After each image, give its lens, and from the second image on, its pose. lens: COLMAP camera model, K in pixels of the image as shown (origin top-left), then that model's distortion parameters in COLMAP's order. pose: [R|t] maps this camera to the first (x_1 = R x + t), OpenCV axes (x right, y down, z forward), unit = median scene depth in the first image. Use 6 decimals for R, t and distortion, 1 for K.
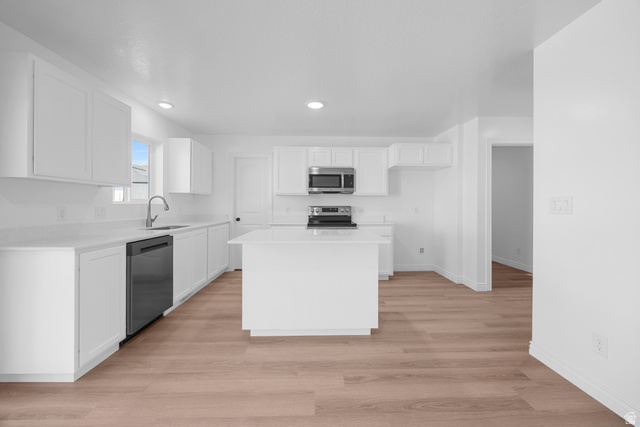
lens RADIAL K [[255.5, 0, 320.0], [0, 255.5, 208.5], [0, 0, 1]] dist [0.001448, -0.000044]
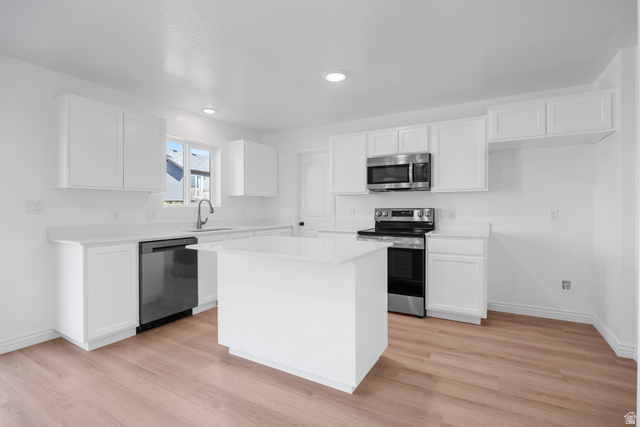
lens RADIAL K [[306.8, 0, 319.4], [0, 306.8, 211.8], [0, 0, 1]] dist [-0.009662, 0.000969]
pose [[0.847877, 0.001130, -0.530191, 0.419665], [-0.000854, 0.999999, 0.000765, 0.000392], [0.530192, -0.000195, 0.847878, 0.187576]]
